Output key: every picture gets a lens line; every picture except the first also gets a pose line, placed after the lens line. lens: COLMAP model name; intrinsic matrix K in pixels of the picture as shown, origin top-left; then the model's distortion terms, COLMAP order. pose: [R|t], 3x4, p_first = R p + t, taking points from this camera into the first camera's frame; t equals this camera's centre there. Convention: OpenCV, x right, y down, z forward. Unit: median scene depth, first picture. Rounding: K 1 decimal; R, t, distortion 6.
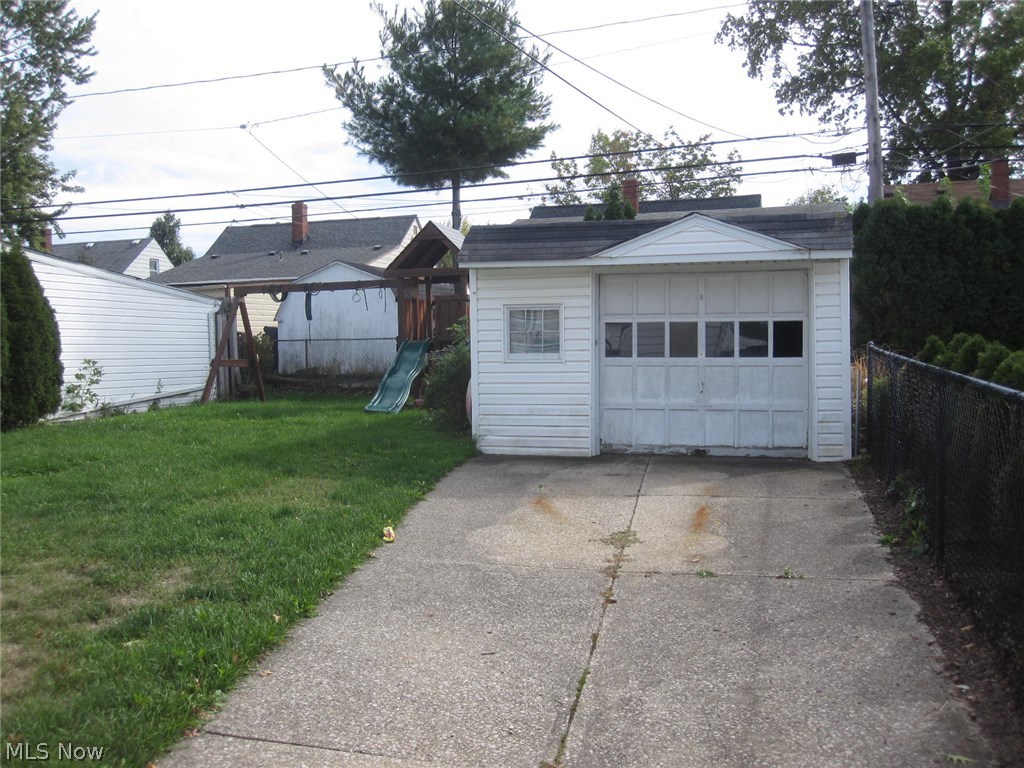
lens RADIAL K [[995.9, 0, 512.0], [0, 995.9, 384.0], [0, 0, 1]] dist [-0.078443, 0.025071]
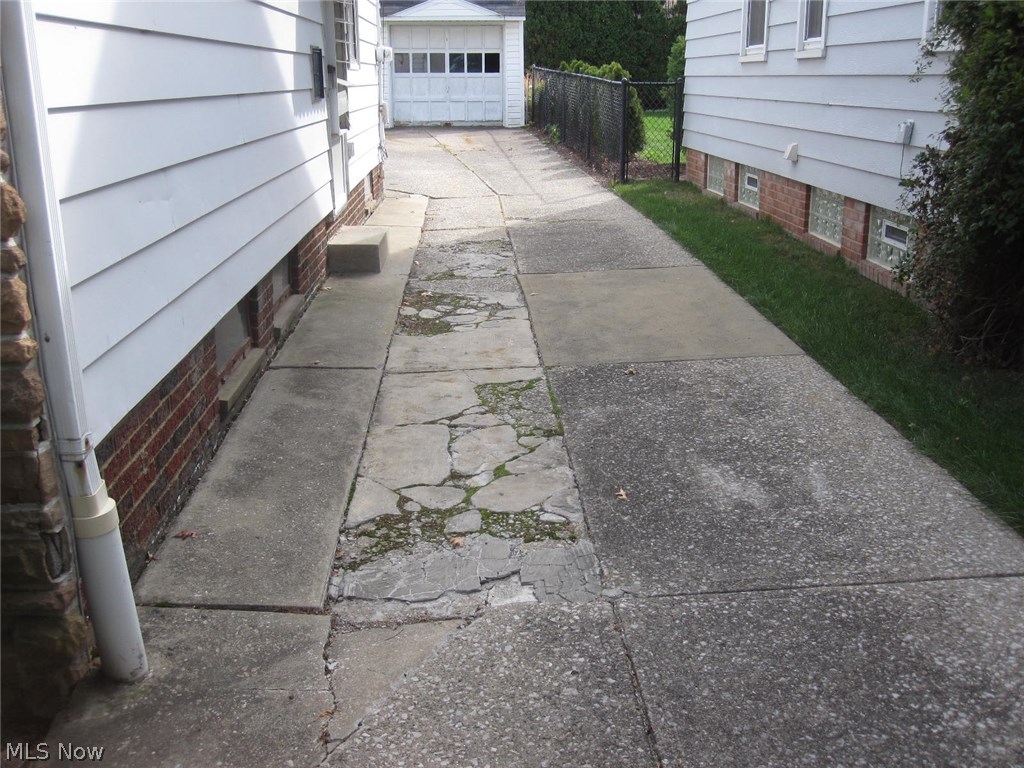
lens RADIAL K [[995.9, 0, 512.0], [0, 995.9, 384.0], [0, 0, 1]] dist [-0.078443, 0.025071]
pose [[0.940229, -0.094864, 0.327063, -0.365262], [0.007154, 0.965707, 0.259536, 0.058210], [-0.340467, -0.241683, 0.908665, -0.890231]]
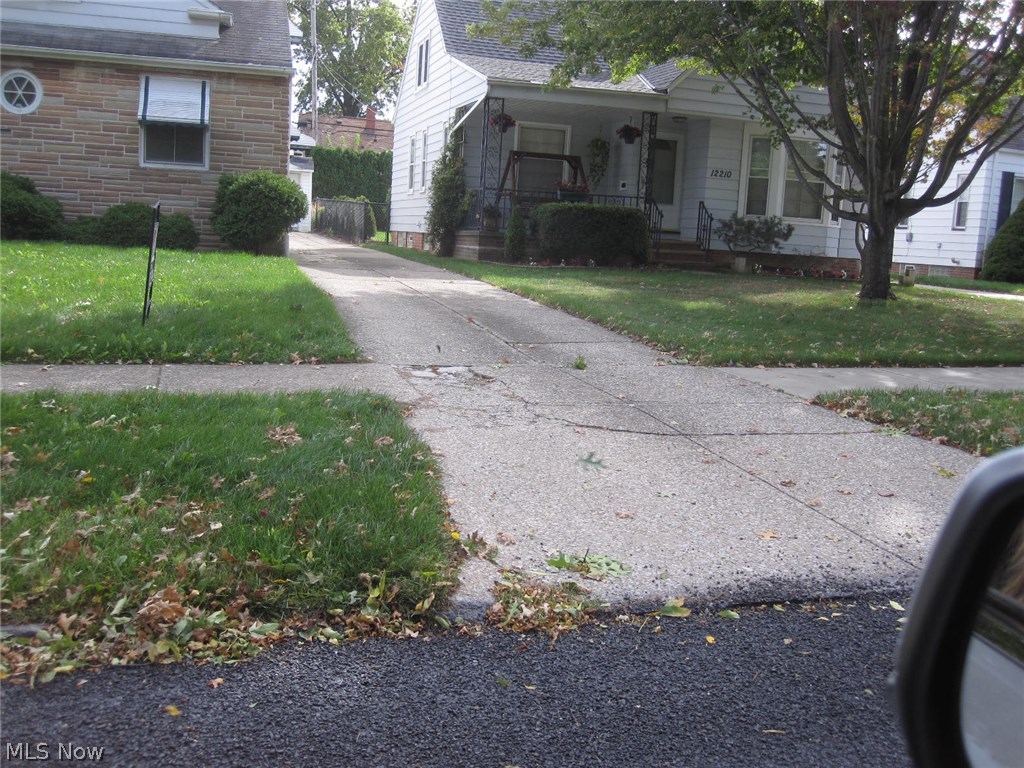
lens RADIAL K [[995.9, 0, 512.0], [0, 995.9, 384.0], [0, 0, 1]] dist [-0.078443, 0.025071]
pose [[0.830944, -0.026724, 0.555714, -1.028551], [-0.043598, 0.992646, 0.112927, 0.189001], [-0.554645, -0.118065, 0.823668, -2.337480]]
